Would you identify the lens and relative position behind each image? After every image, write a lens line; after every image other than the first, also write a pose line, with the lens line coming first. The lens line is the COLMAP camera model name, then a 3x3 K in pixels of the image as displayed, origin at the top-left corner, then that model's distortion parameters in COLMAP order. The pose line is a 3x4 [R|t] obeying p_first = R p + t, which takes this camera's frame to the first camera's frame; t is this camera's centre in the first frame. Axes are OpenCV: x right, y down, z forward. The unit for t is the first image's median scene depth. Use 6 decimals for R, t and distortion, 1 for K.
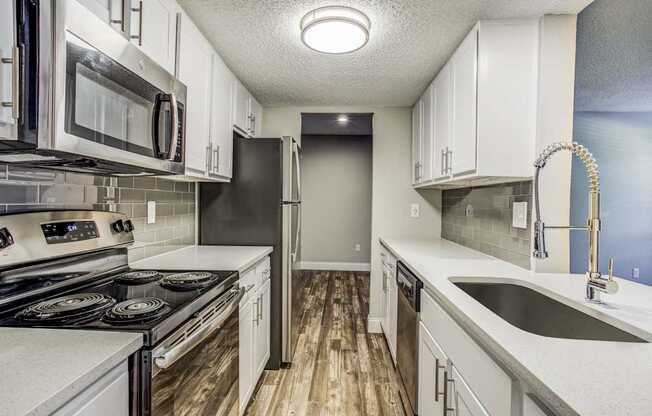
lens RADIAL K [[318.7, 0, 325.7], [0, 318.7, 202.4], [0, 0, 1]] dist [-0.037275, 0.026177]
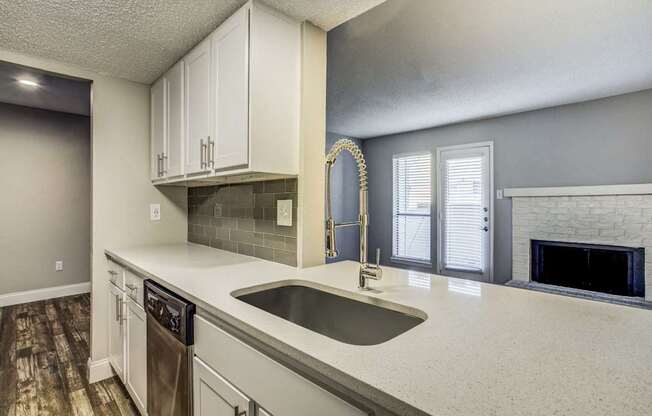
lens RADIAL K [[318.7, 0, 325.7], [0, 318.7, 202.4], [0, 0, 1]] dist [-0.037275, 0.026177]
pose [[0.680613, -0.016197, 0.732464, -0.021914], [0.014678, 0.999856, 0.008471, 0.000002], [-0.732496, 0.004986, 0.680753, 0.140295]]
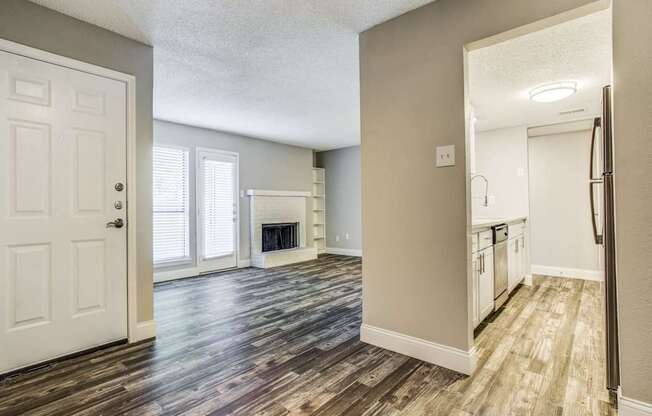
lens RADIAL K [[318.7, 0, 325.7], [0, 318.7, 202.4], [0, 0, 1]] dist [-0.037275, 0.026177]
pose [[-0.788240, 0.006594, 0.615333, -0.036578], [0.005019, 0.999978, -0.004287, 0.063193], [-0.615348, -0.000291, -0.788256, 2.061280]]
